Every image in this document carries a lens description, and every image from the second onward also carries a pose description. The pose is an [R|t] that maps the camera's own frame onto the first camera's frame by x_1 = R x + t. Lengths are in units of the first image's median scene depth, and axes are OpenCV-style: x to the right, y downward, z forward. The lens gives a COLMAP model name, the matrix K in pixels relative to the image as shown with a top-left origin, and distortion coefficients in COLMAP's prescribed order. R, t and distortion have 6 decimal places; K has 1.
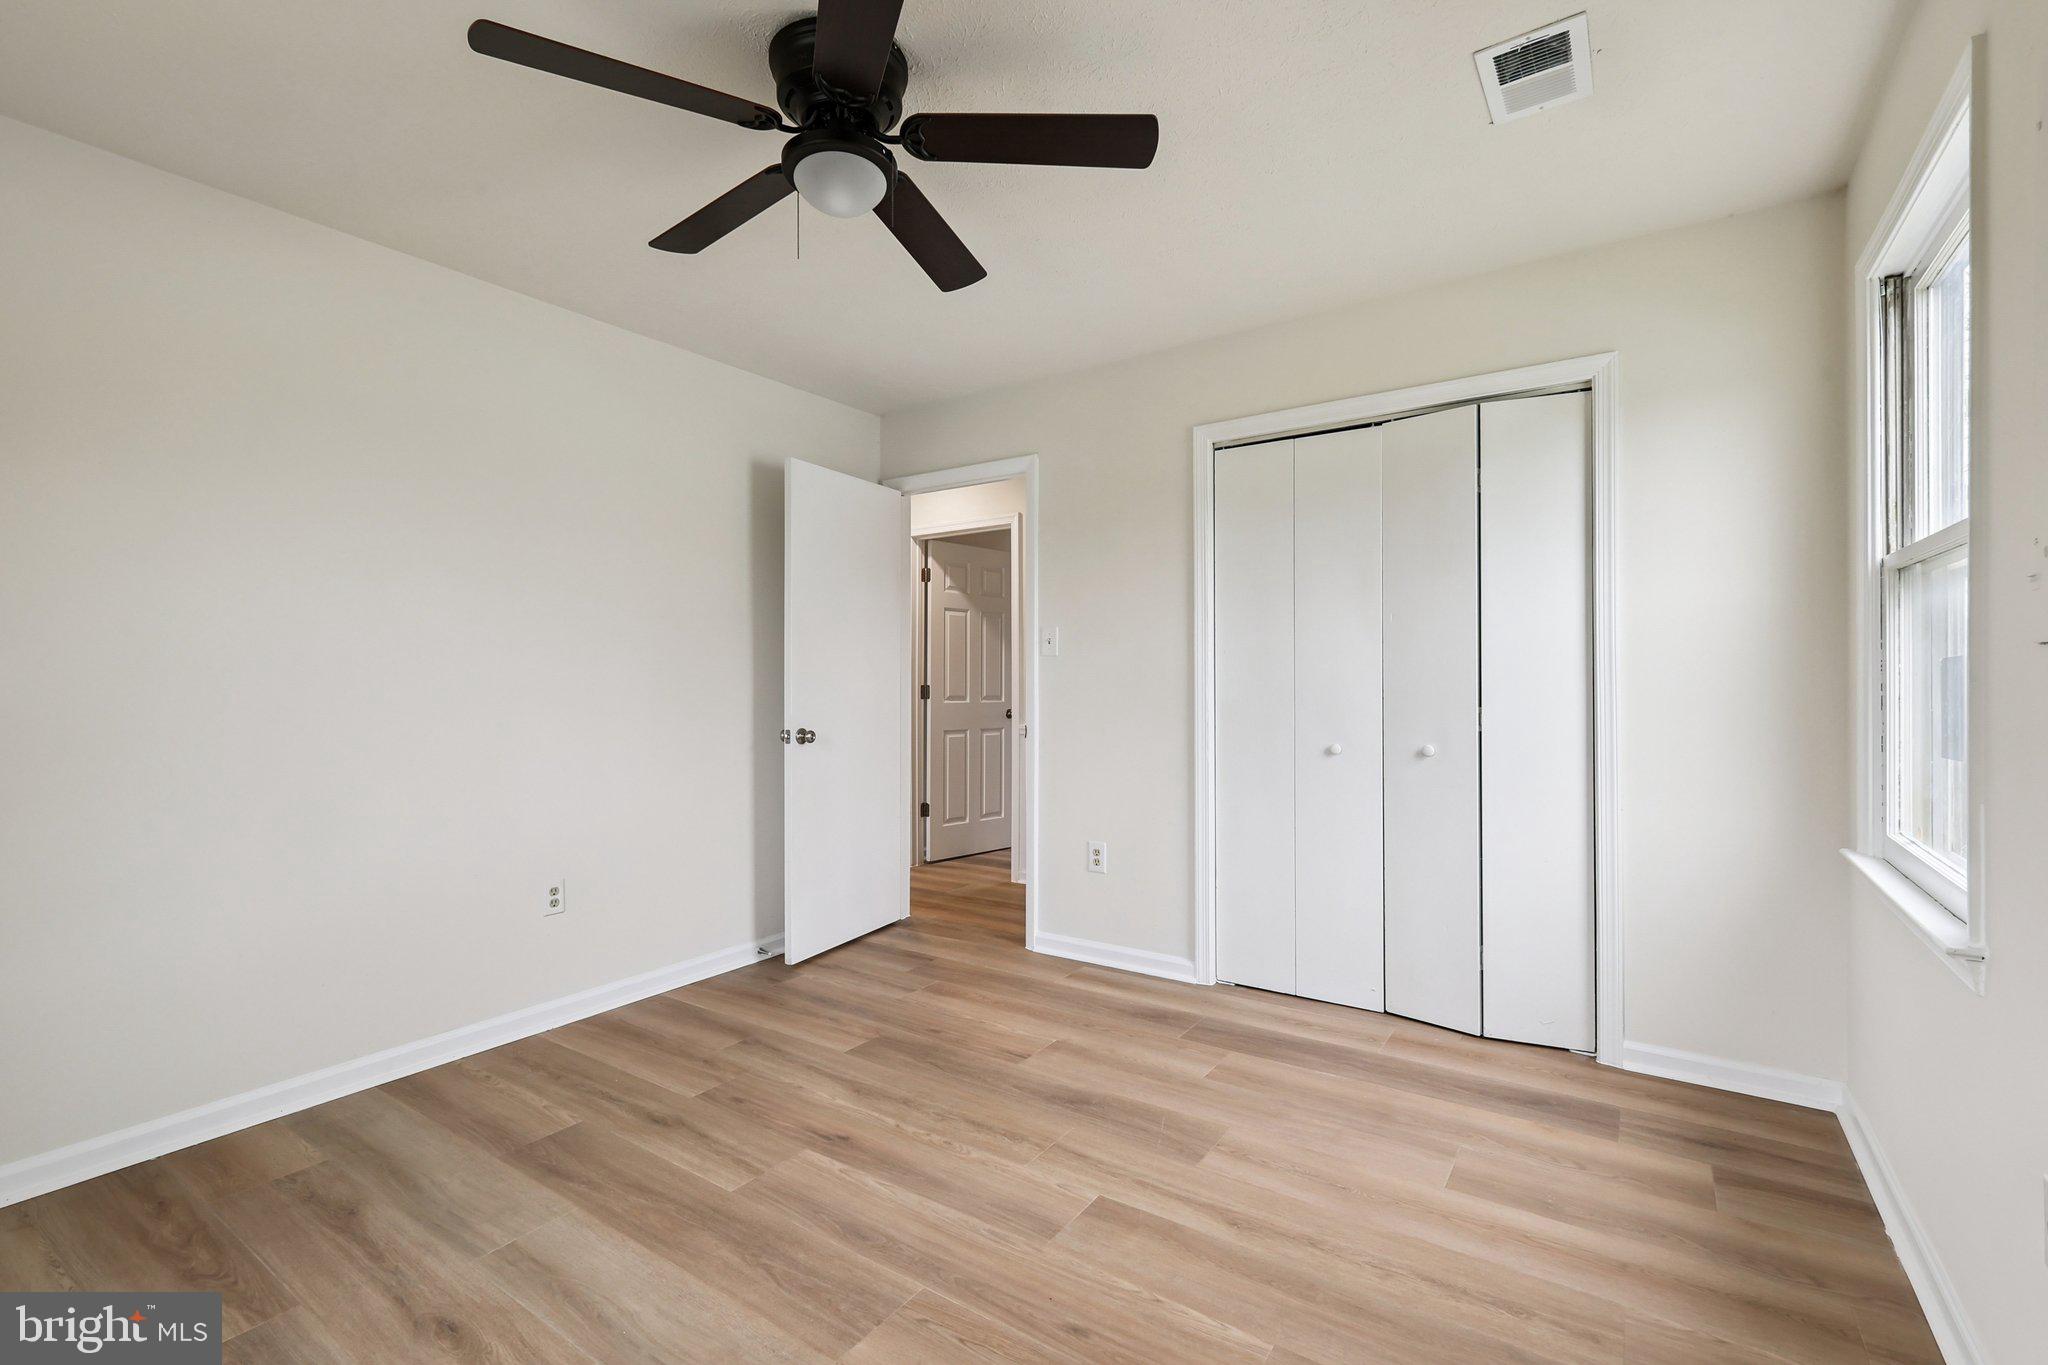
lens RADIAL K [[907.7, 0, 1009.7], [0, 907.7, 670.7], [0, 0, 1]] dist [0.005662, -0.000952]
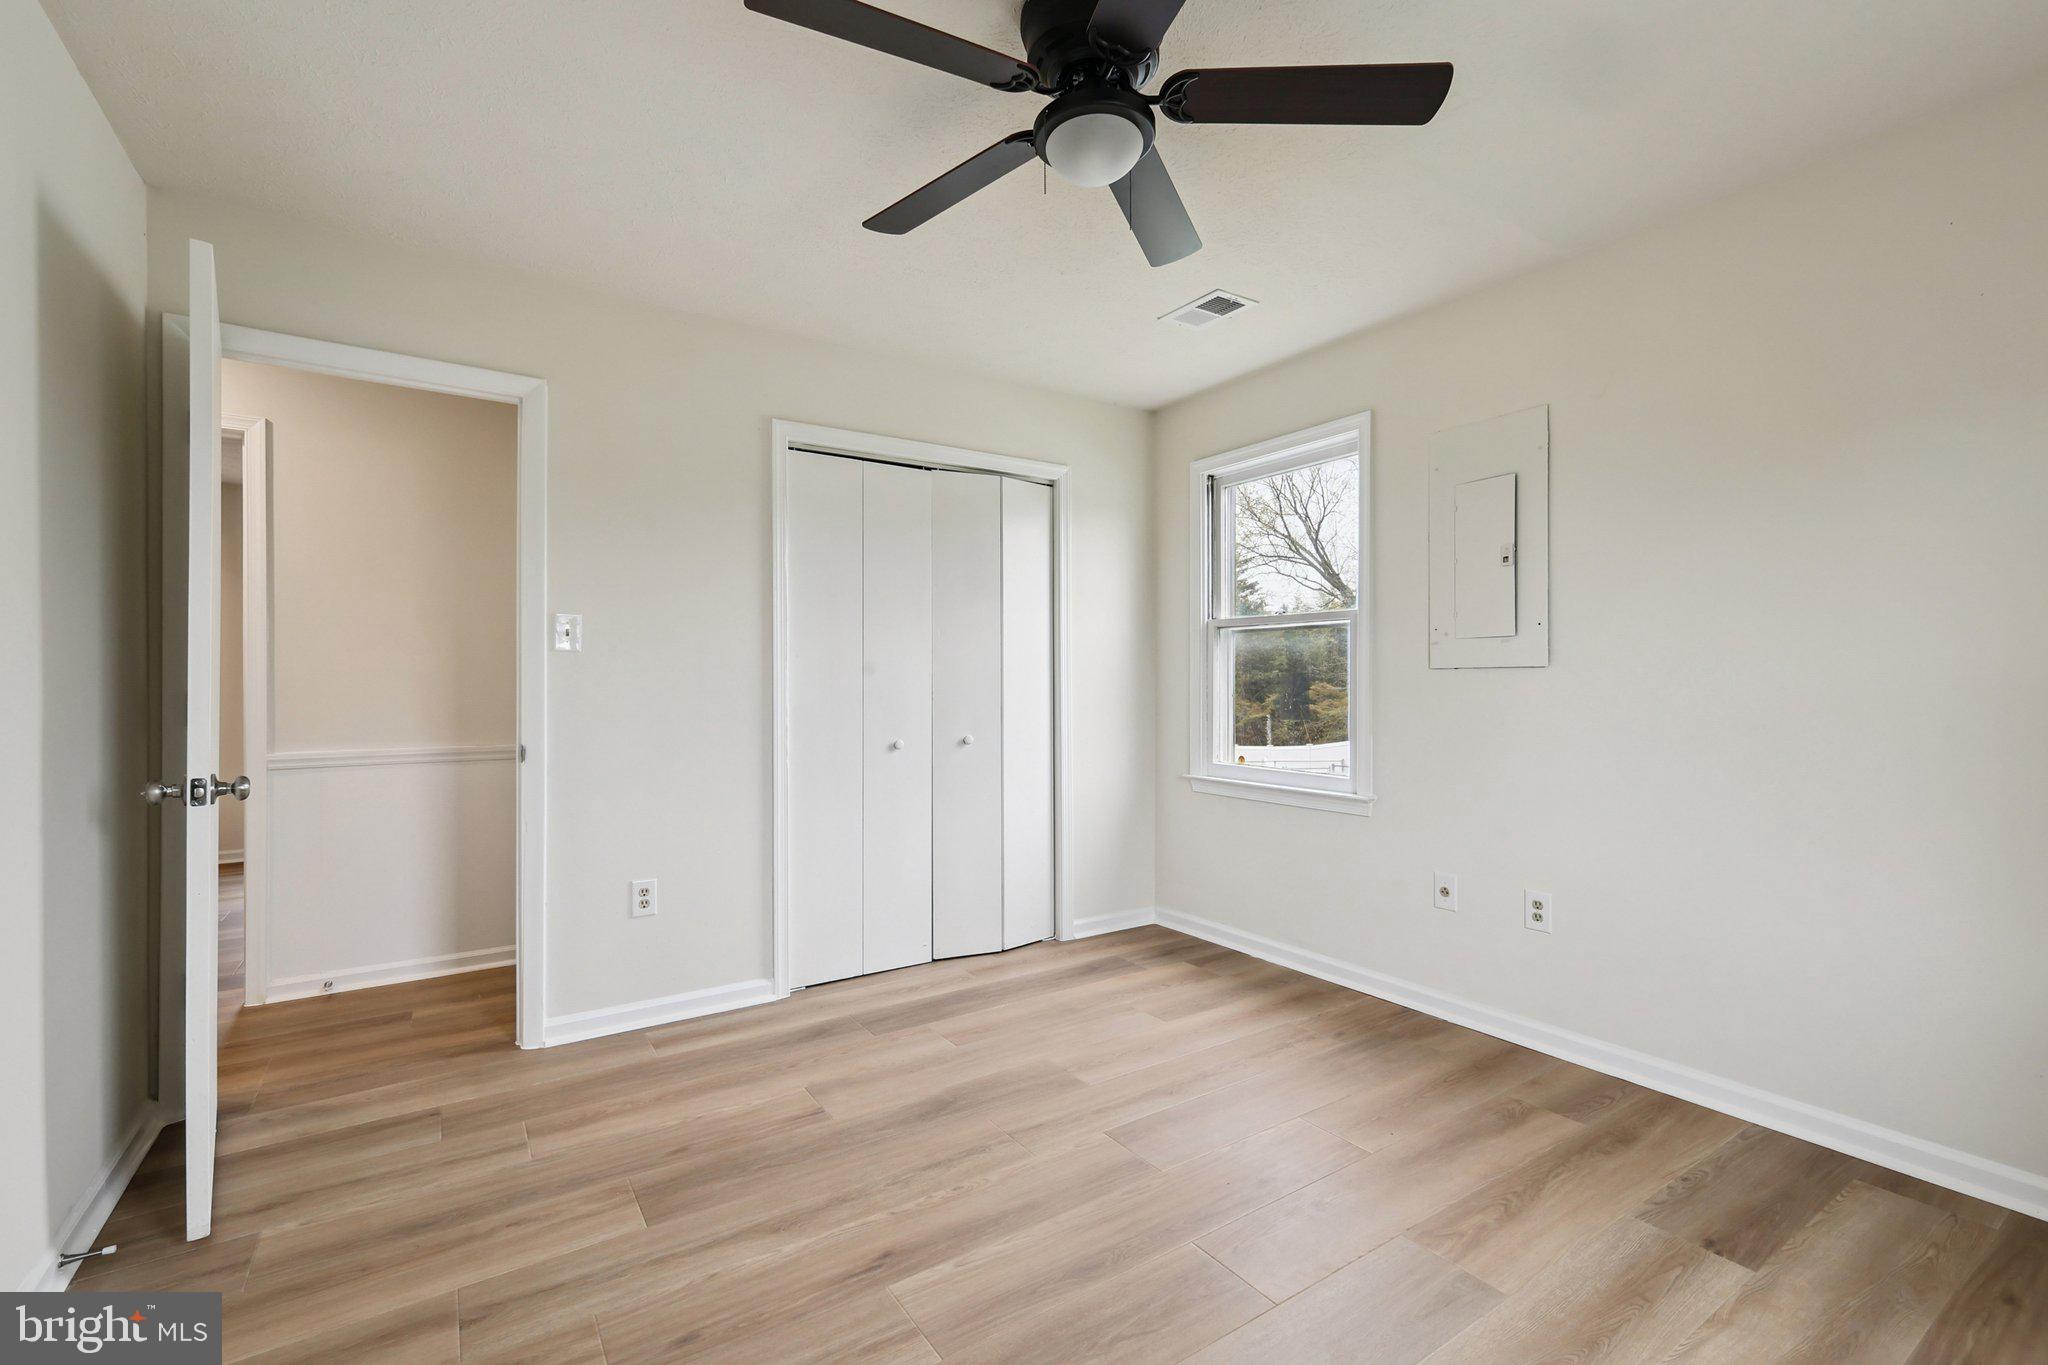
lens RADIAL K [[907.7, 0, 1050.2], [0, 907.7, 679.9], [0, 0, 1]] dist [0.005662, -0.000952]
pose [[0.347468, 0.005737, 0.937674, -0.827914], [-0.010761, 0.999940, -0.002131, 0.007319], [-0.937630, -0.009350, 0.347509, 0.552522]]
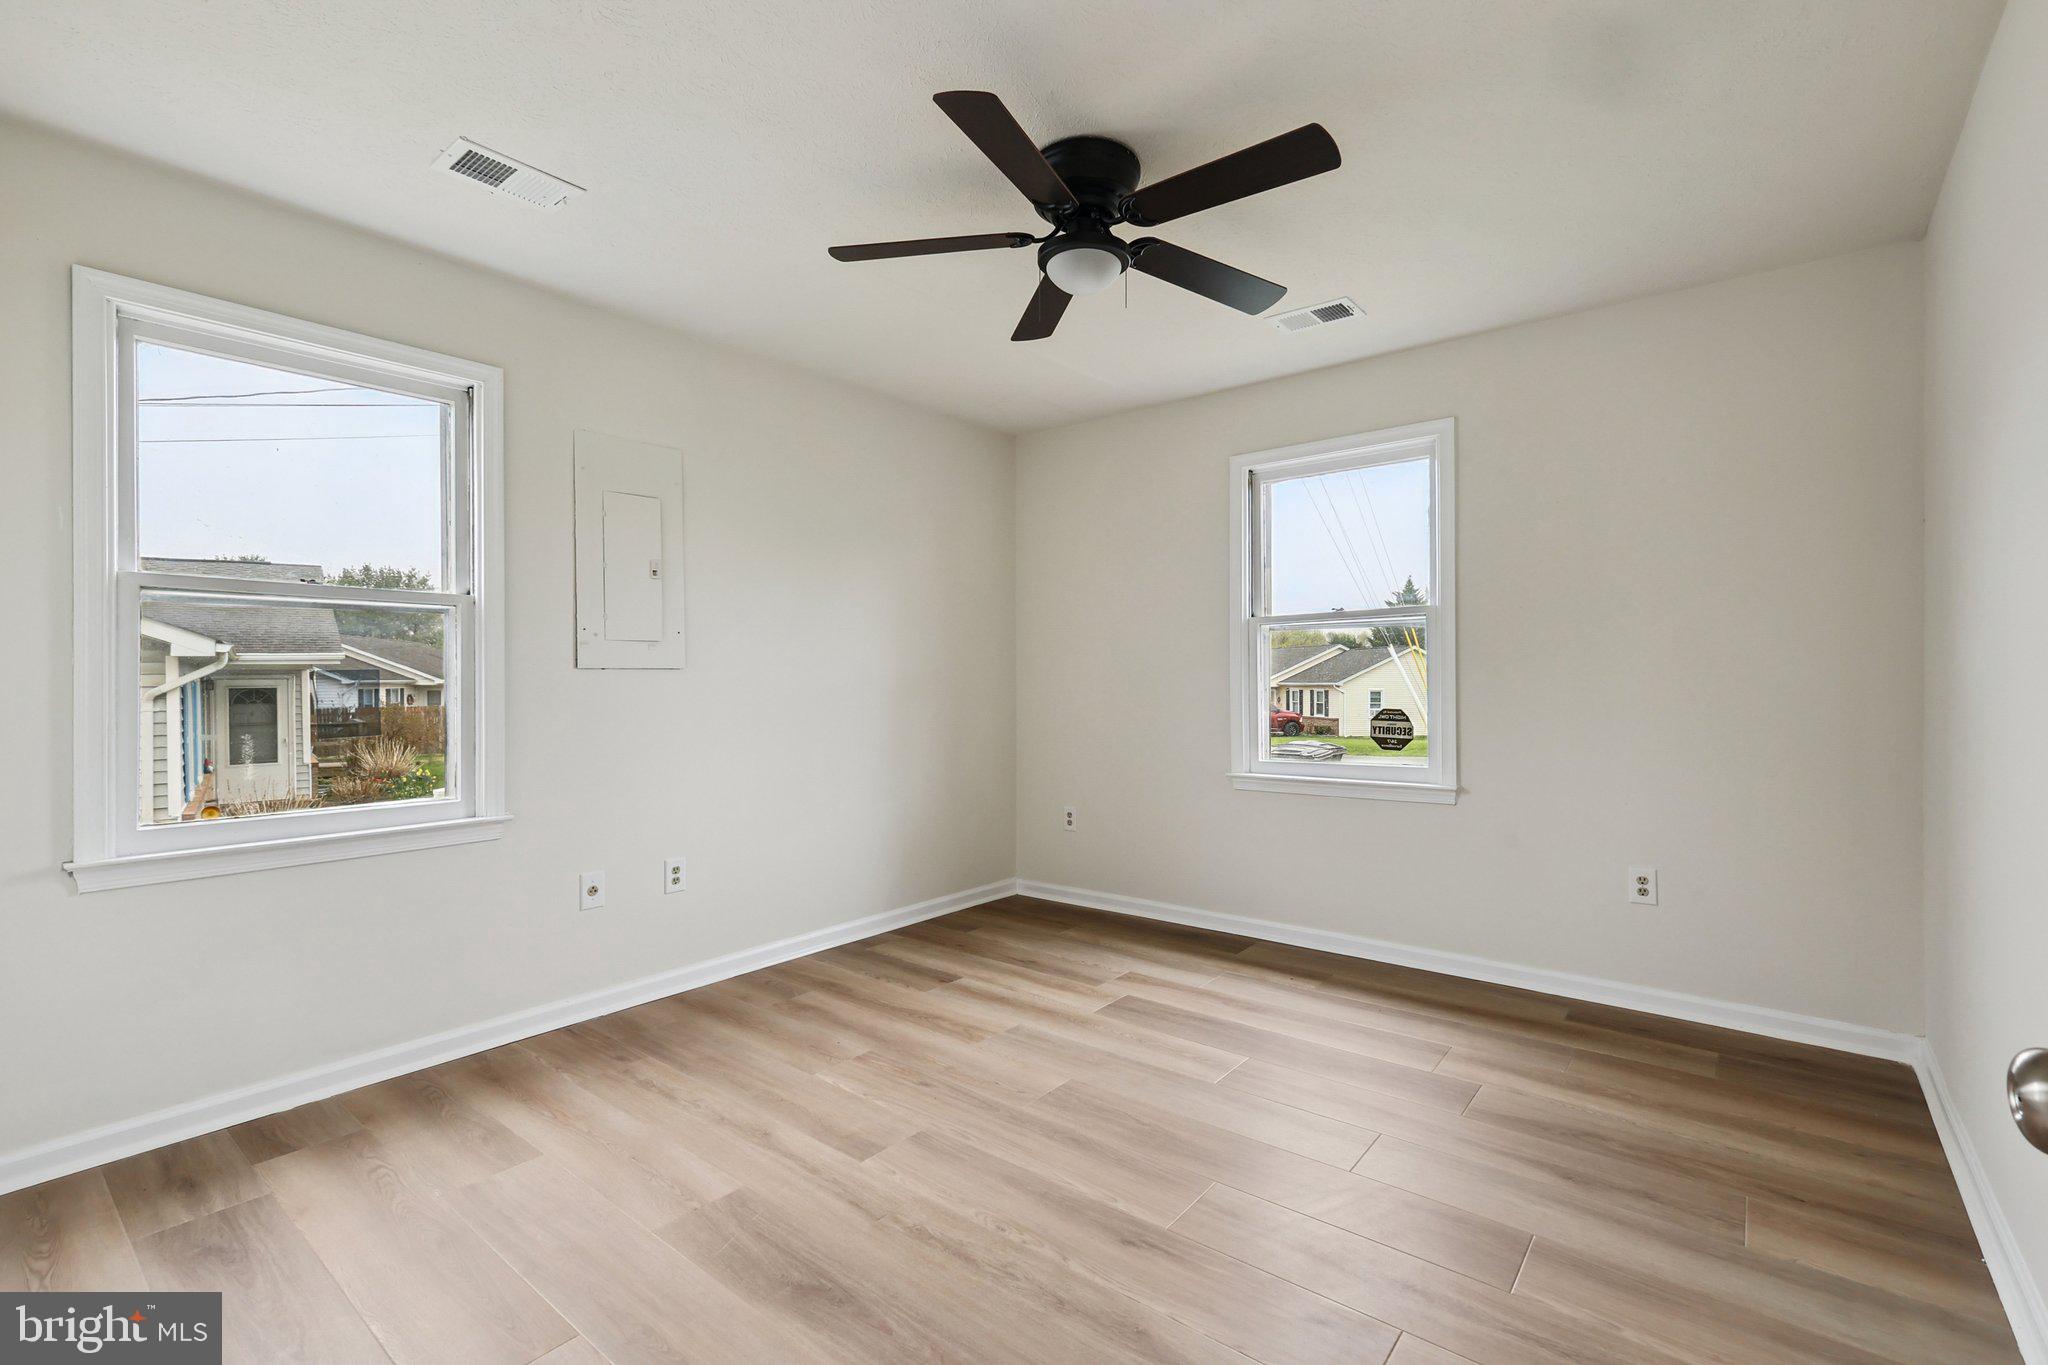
lens RADIAL K [[907.7, 0, 1015.8], [0, 907.7, 692.5], [0, 0, 1]] dist [0.005662, -0.000952]
pose [[-0.997414, 0.012818, 0.070721, -0.136478], [0.013046, 0.999911, 0.002767, 0.019704], [-0.070679, 0.003682, -0.997492, 1.693803]]
